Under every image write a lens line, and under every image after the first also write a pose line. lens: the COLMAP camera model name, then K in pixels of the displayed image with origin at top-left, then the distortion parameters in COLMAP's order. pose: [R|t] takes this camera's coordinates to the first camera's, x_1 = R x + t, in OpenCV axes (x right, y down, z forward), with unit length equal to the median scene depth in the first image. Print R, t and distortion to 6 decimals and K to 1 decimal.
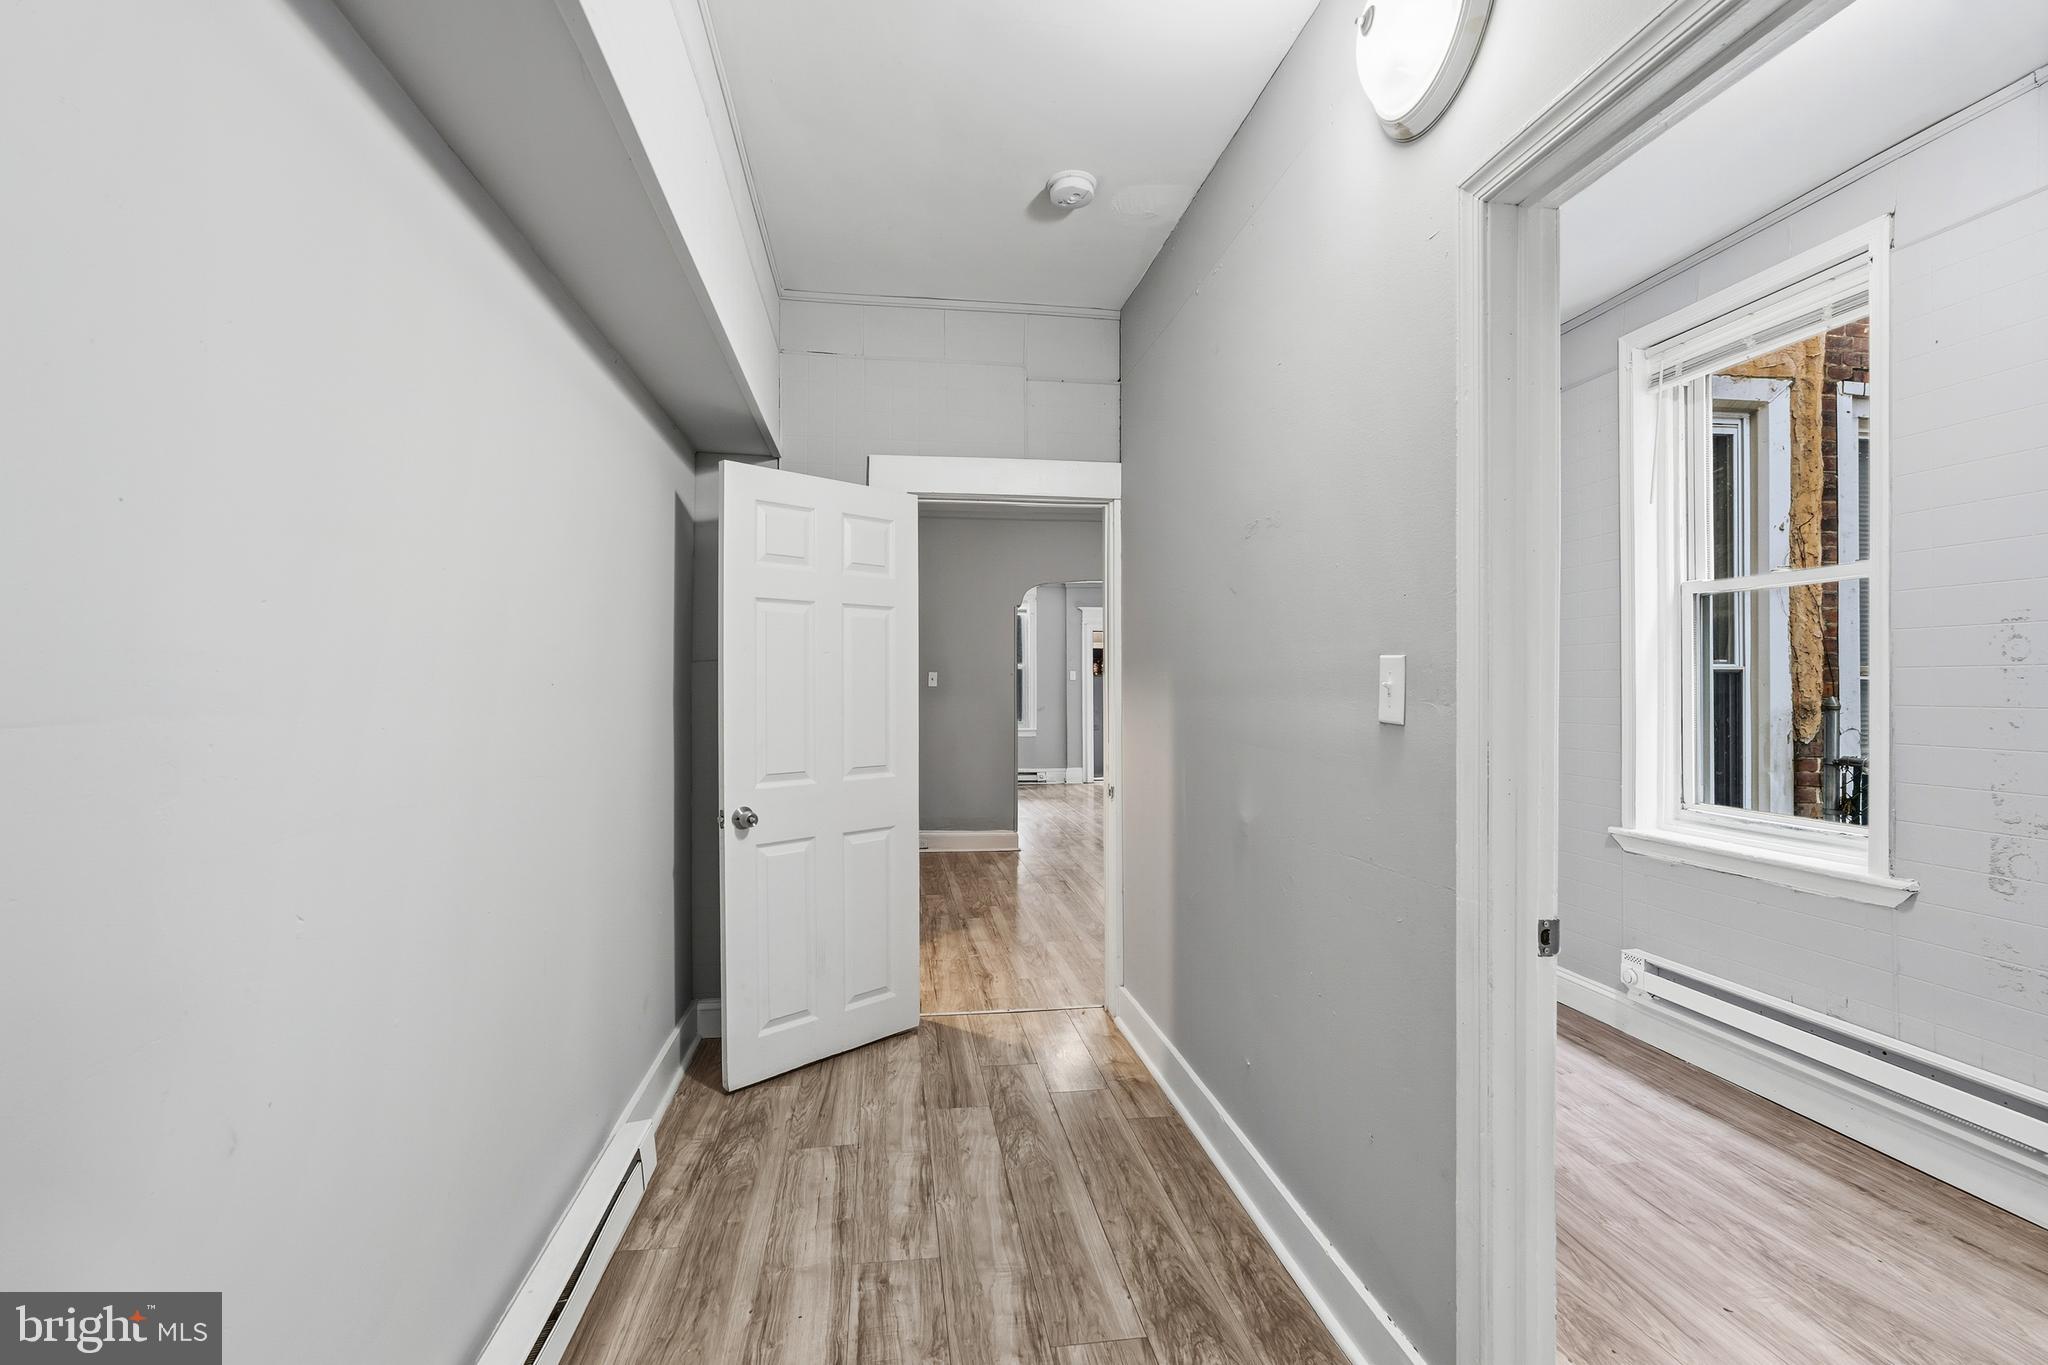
lens RADIAL K [[906.2, 0, 1010.6], [0, 906.2, 684.0], [0, 0, 1]] dist [-0.003646, -0.000207]
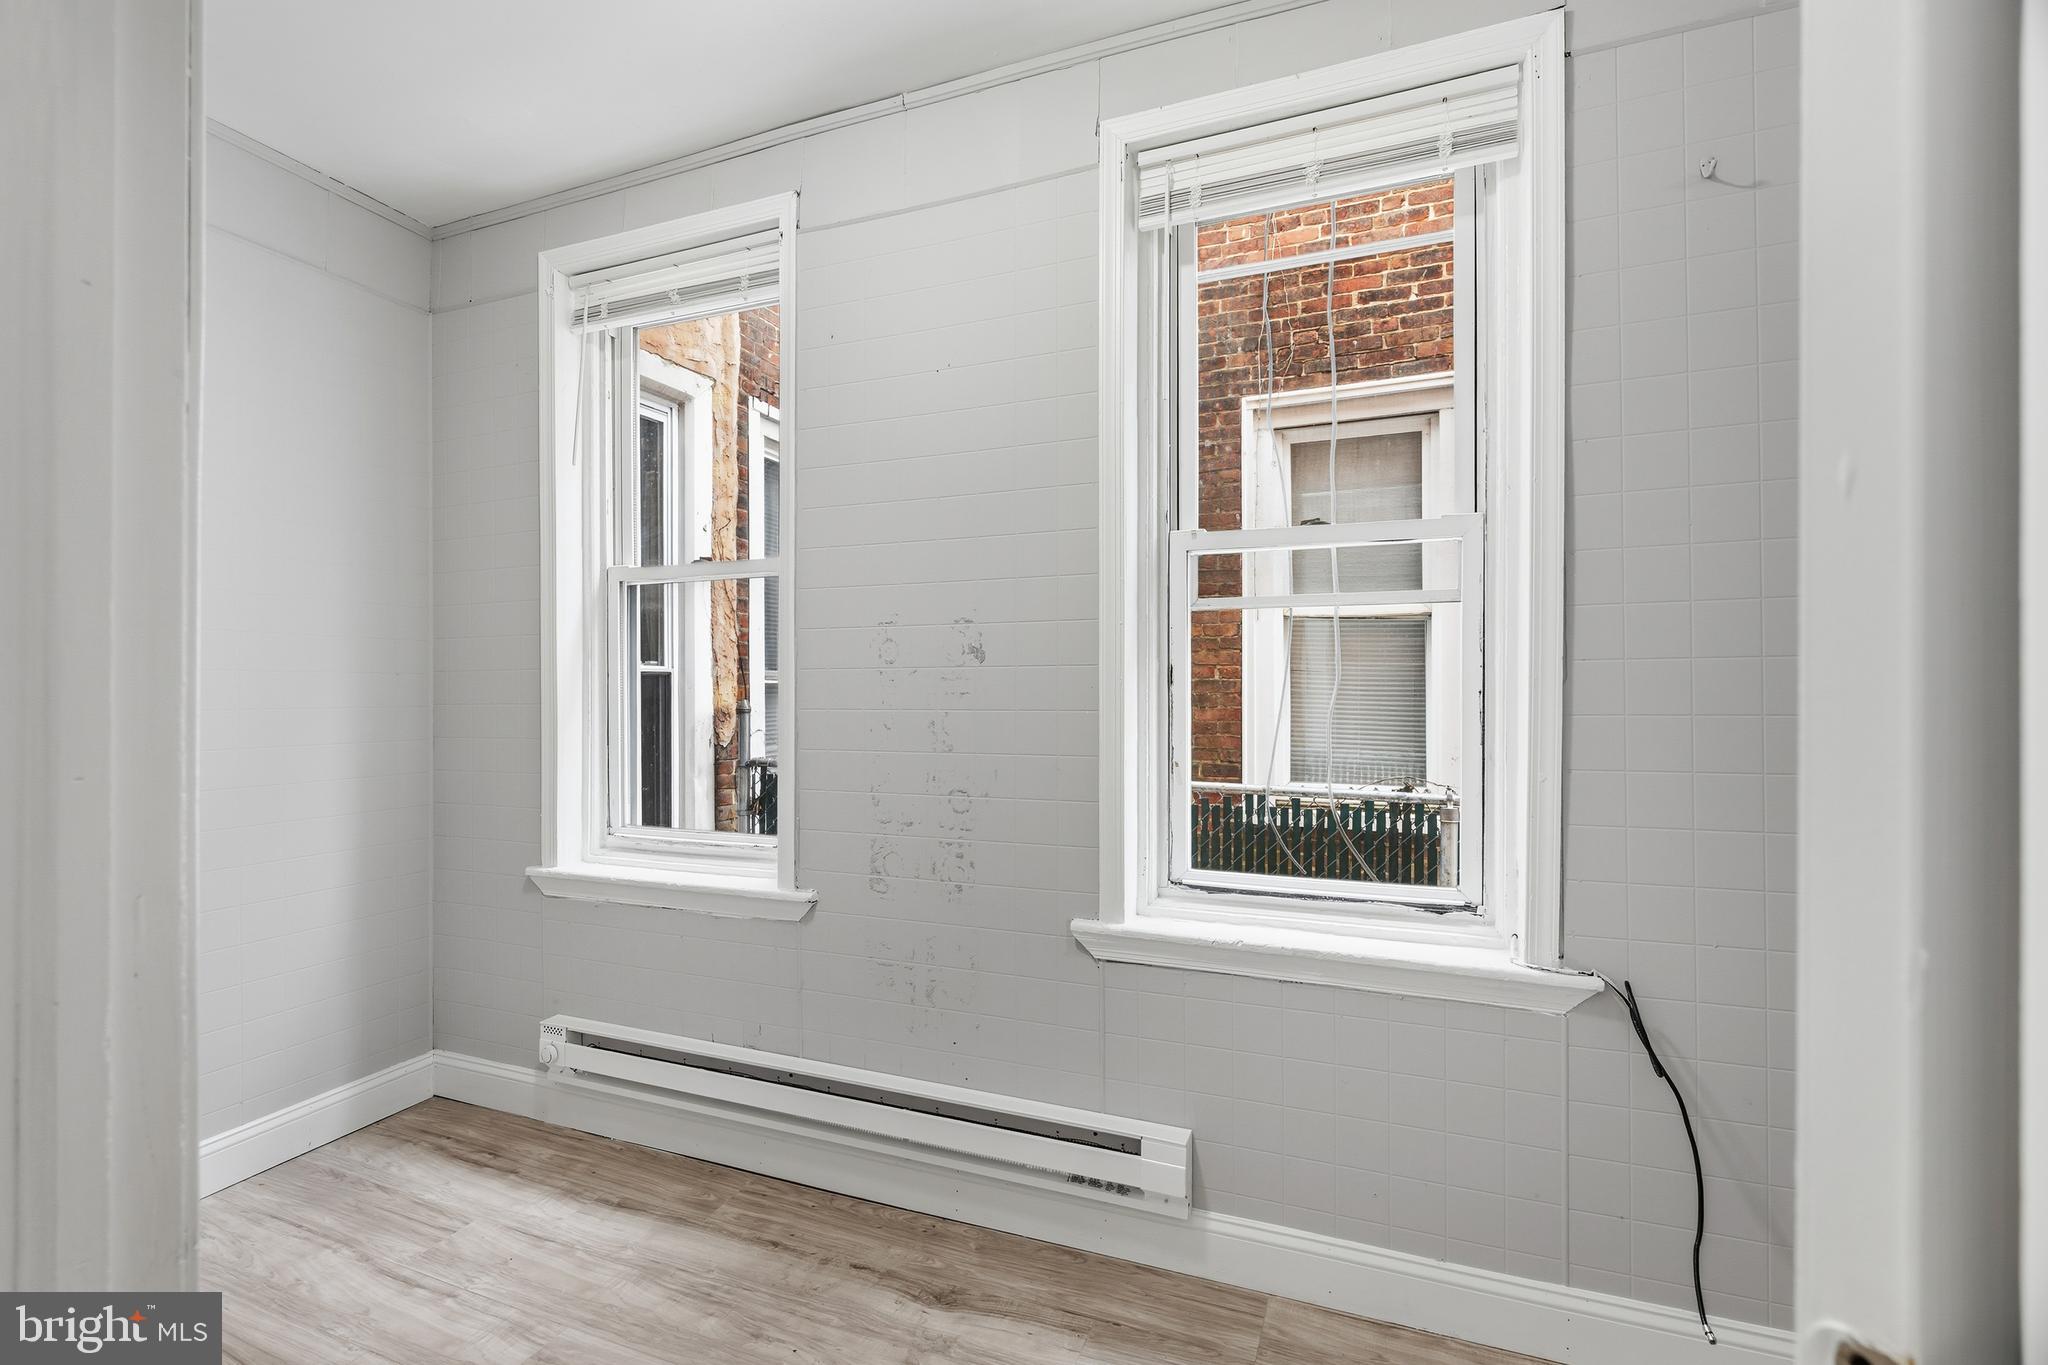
lens RADIAL K [[911.0, 0, 1027.2], [0, 911.0, 686.6], [0, 0, 1]] dist [-0.001519, 0.000273]
pose [[0.502523, 0.001786, 0.864562, 0.198810], [0.000155, 0.999998, -0.002156, 0.001480], [-0.864564, 0.001217, 0.502521, 0.228341]]
